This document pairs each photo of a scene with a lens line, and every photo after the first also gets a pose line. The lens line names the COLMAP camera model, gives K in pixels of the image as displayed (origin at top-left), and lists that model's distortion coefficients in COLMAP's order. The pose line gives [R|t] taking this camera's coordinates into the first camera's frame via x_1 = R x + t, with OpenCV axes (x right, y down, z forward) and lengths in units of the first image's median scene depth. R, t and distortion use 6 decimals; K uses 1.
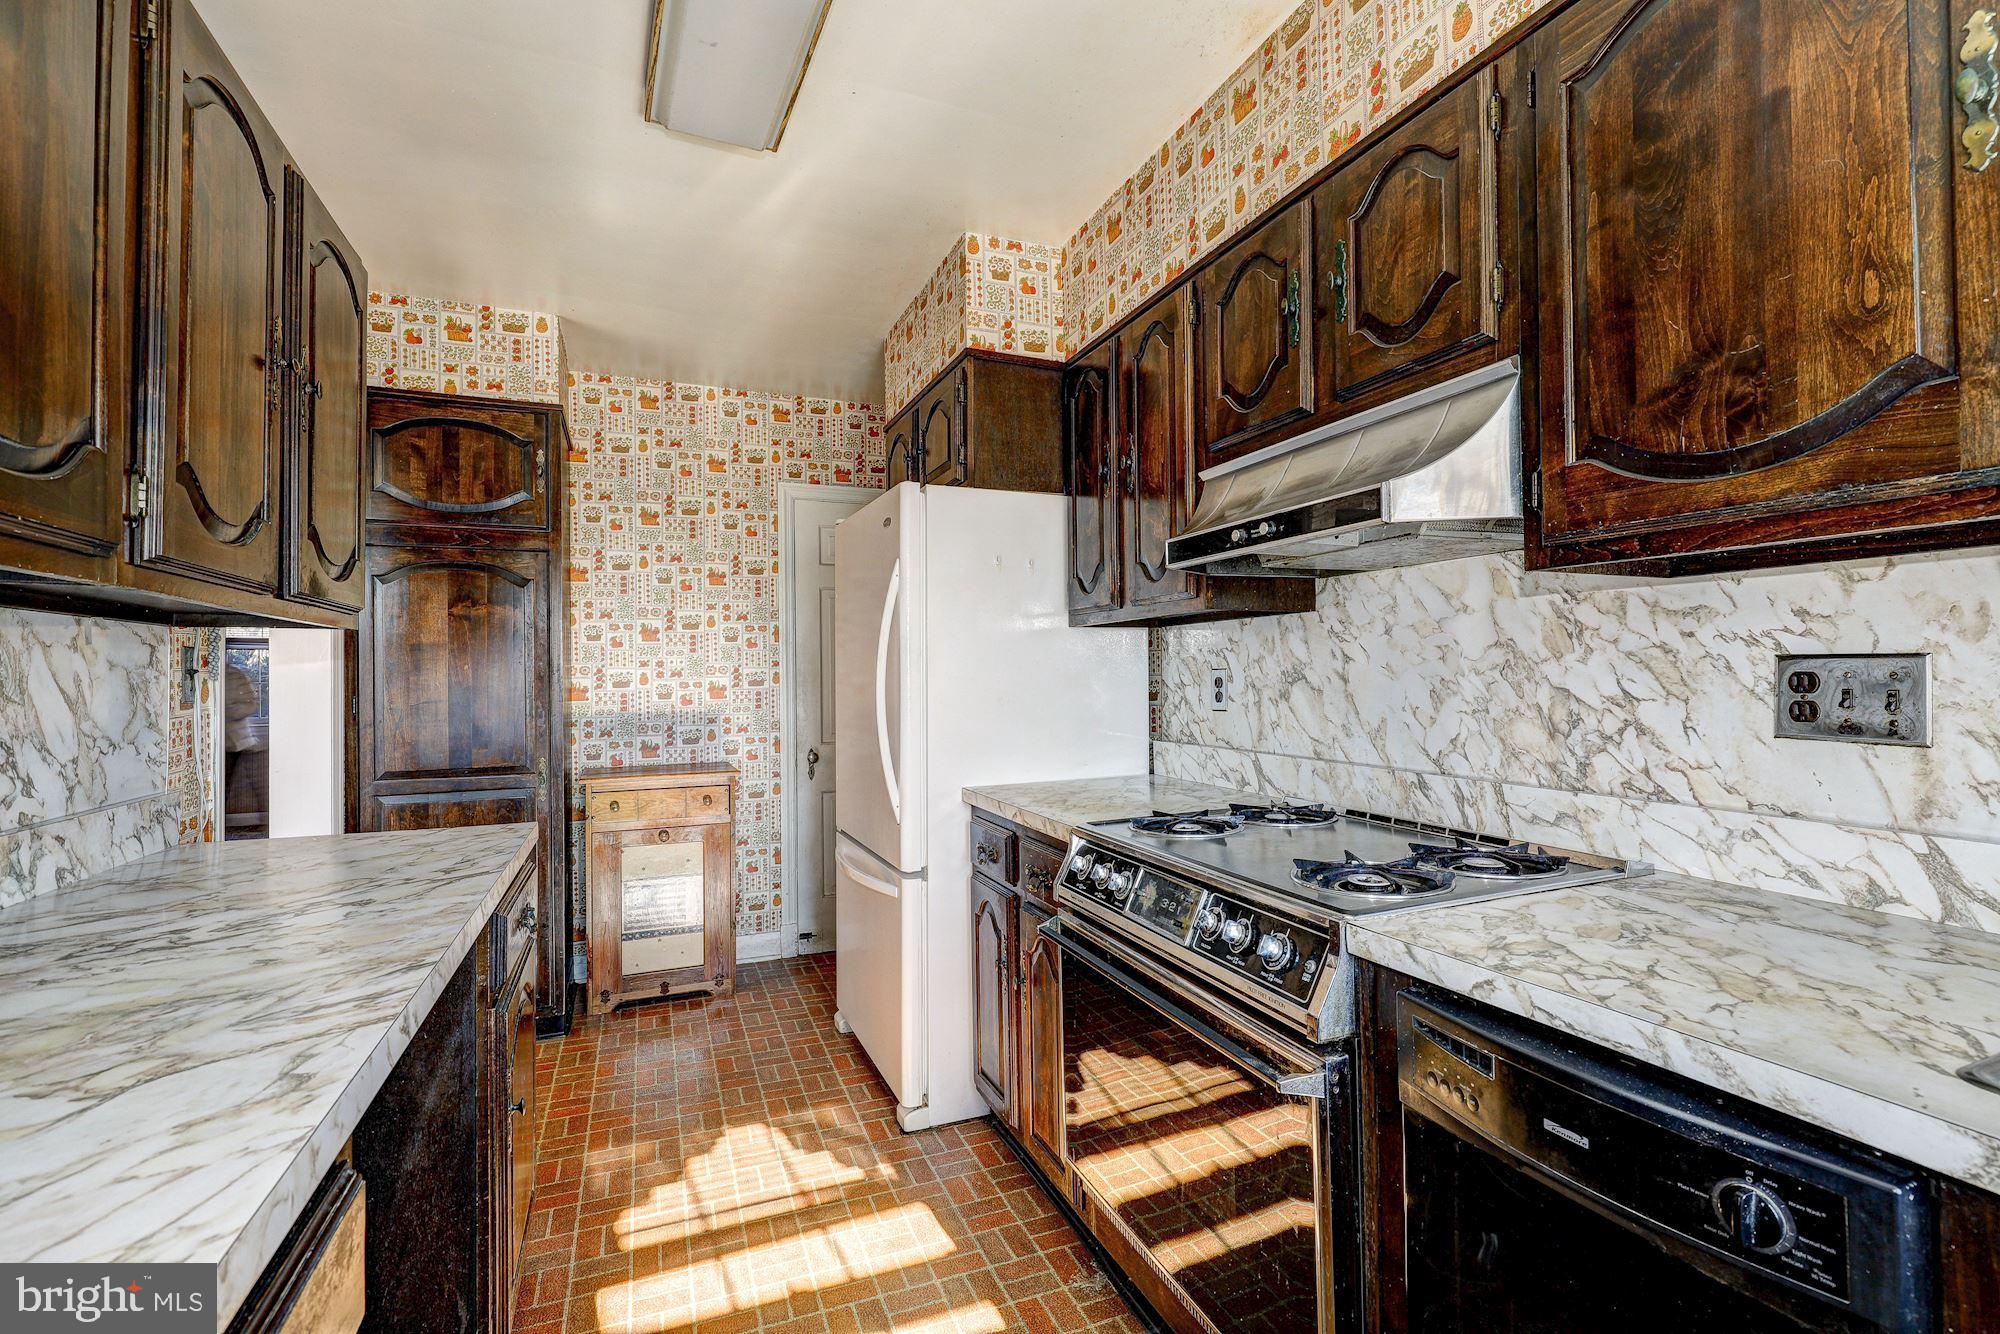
lens RADIAL K [[892.1, 0, 1005.1], [0, 892.1, 659.1], [0, 0, 1]] dist [0.002356, 0.000266]
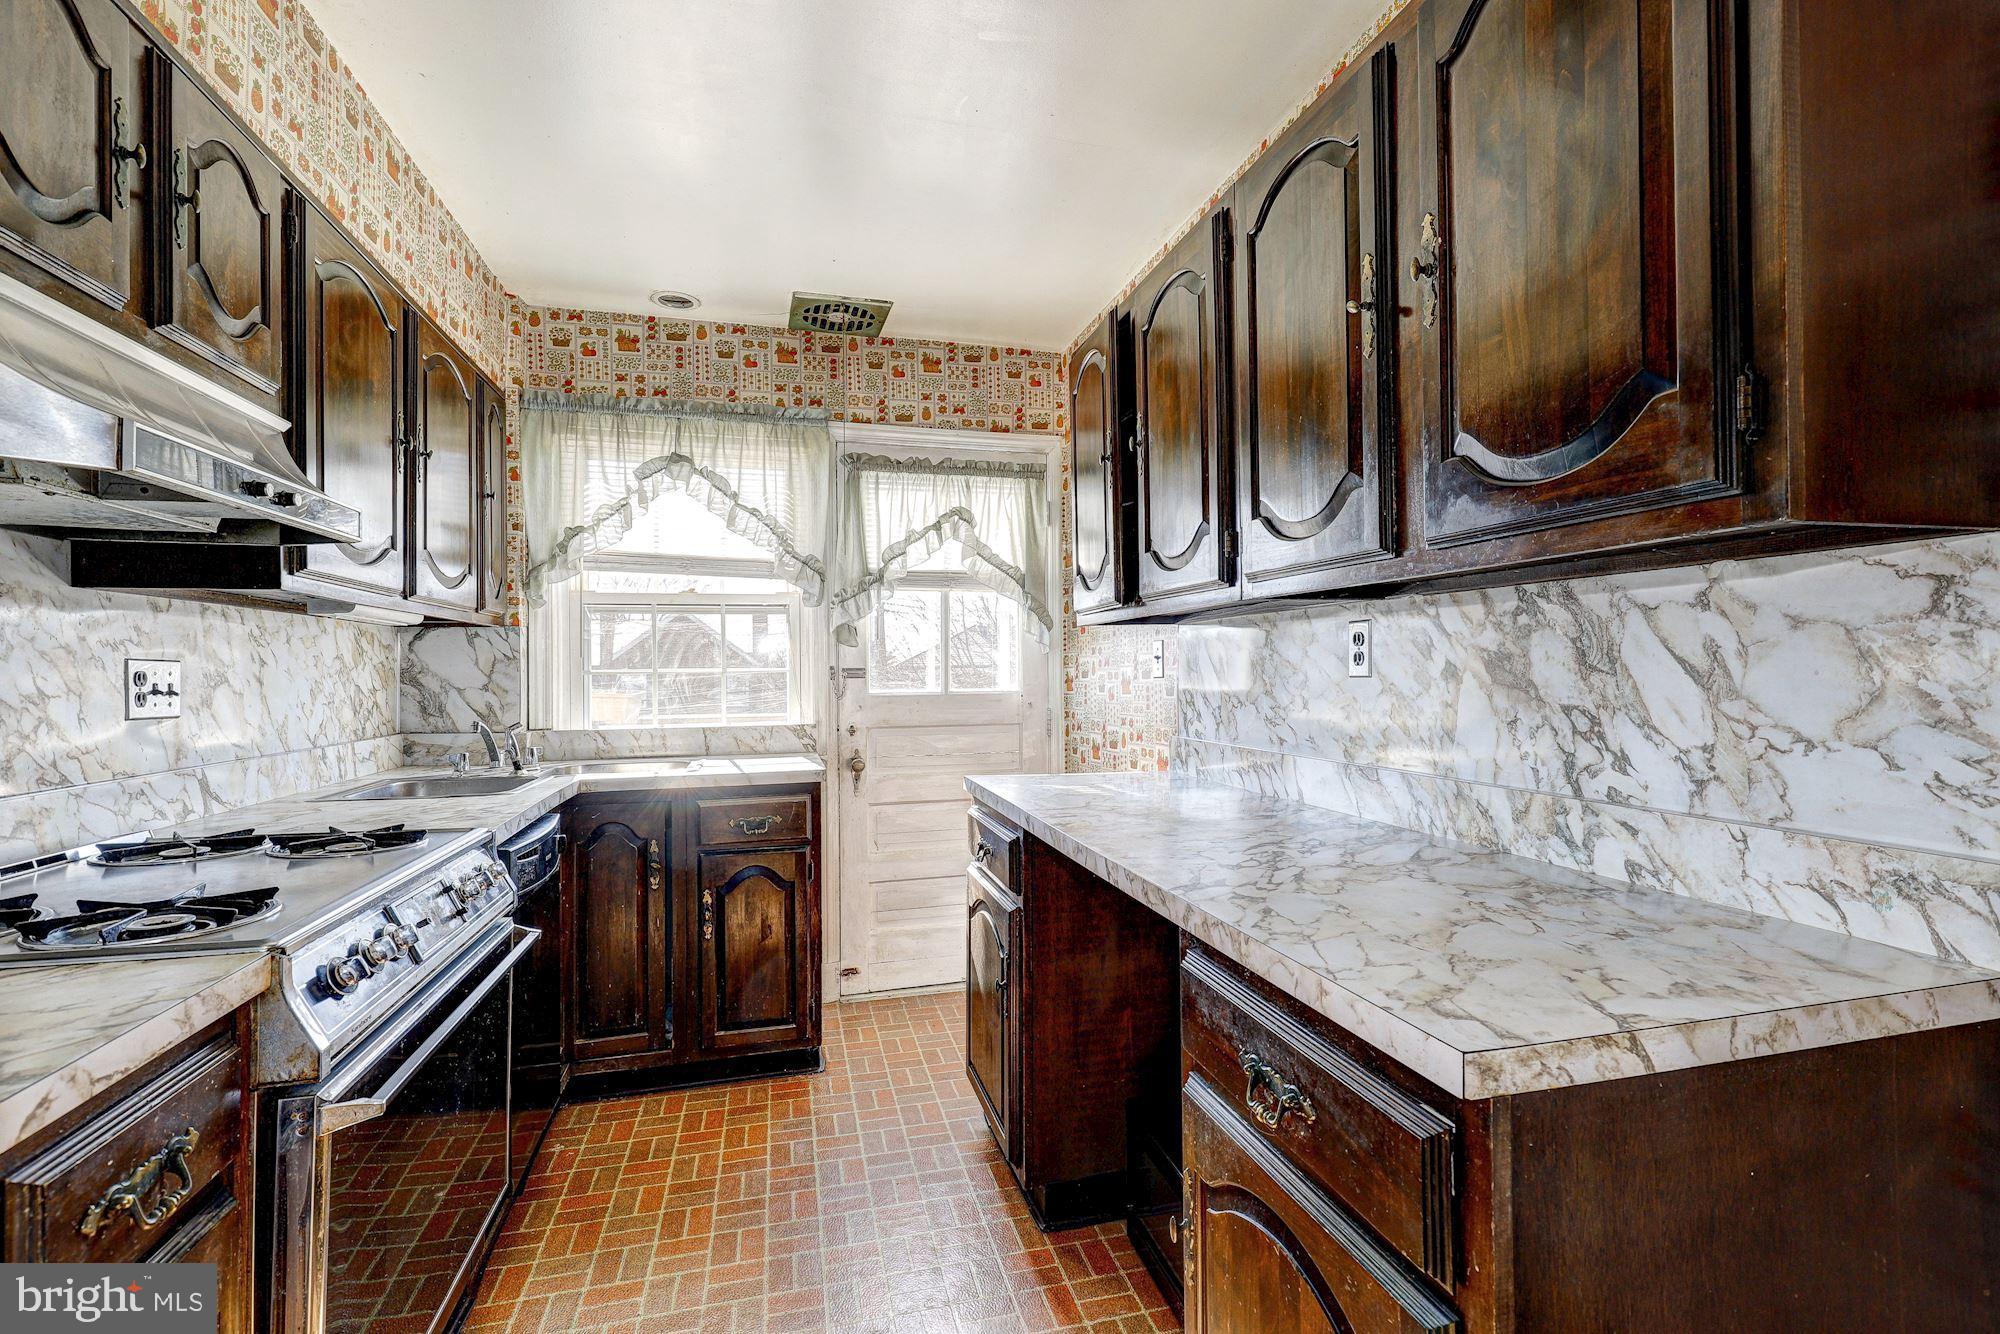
lens RADIAL K [[892.1, 0, 998.9], [0, 892.1, 664.3], [0, 0, 1]] dist [0.002356, 0.000266]
pose [[-0.991665, 0.018520, 0.127508, -0.519258], [0.015278, 0.999536, -0.026356, 0.050198], [-0.127936, -0.024188, -0.991487, 1.846216]]
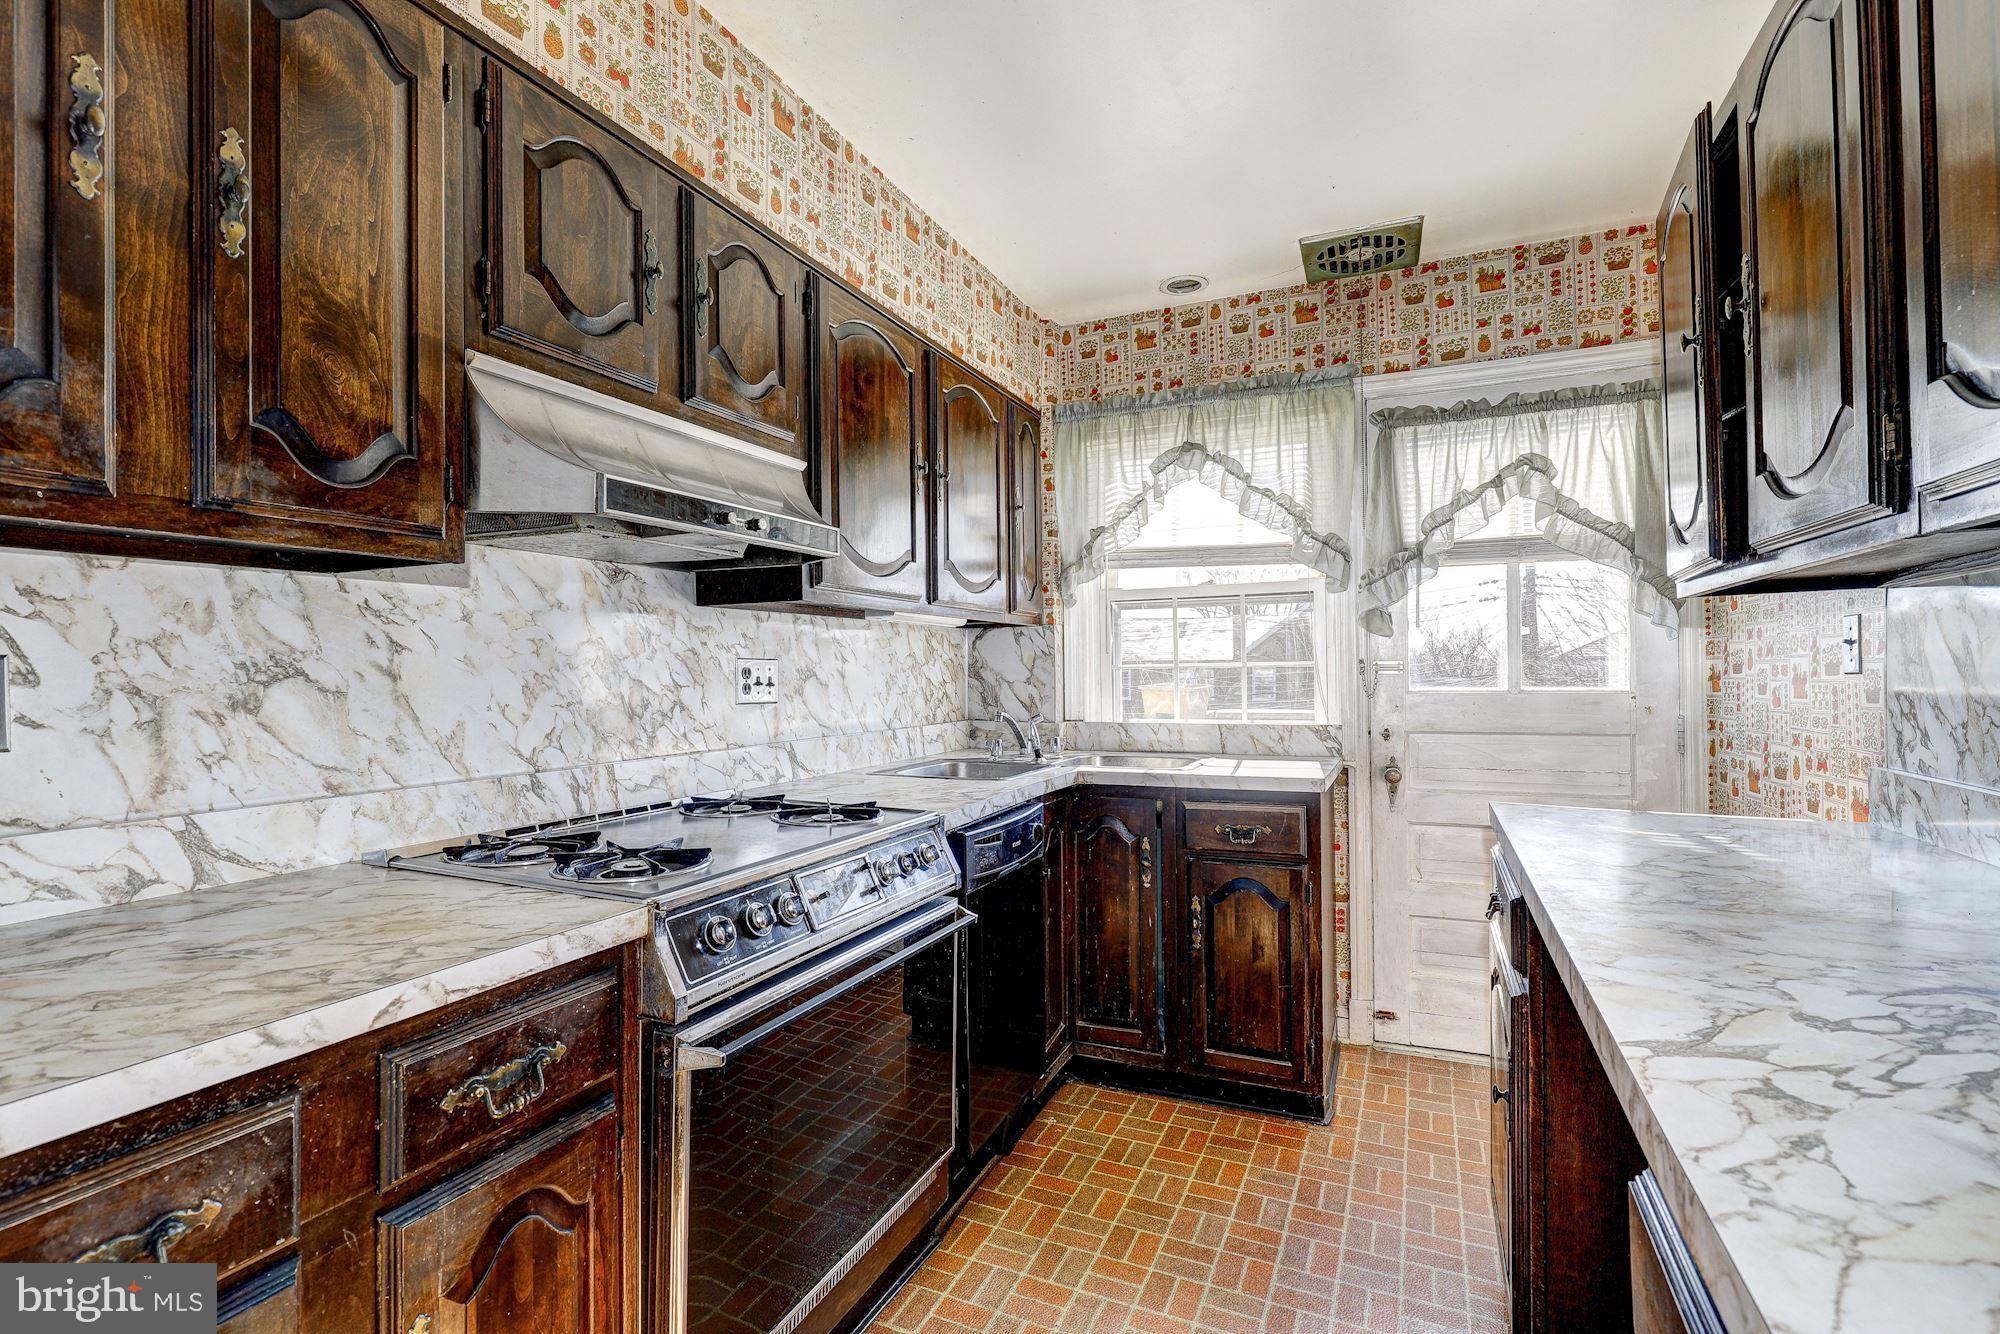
lens RADIAL K [[892.1, 0, 1010.9], [0, 892.1, 663.5], [0, 0, 1]] dist [0.002356, 0.000266]
pose [[-0.697824, 0.022015, 0.715931, -0.681634], [0.004077, 0.999633, -0.026765, 0.047612], [-0.716258, -0.015758, -0.697658, 1.579521]]
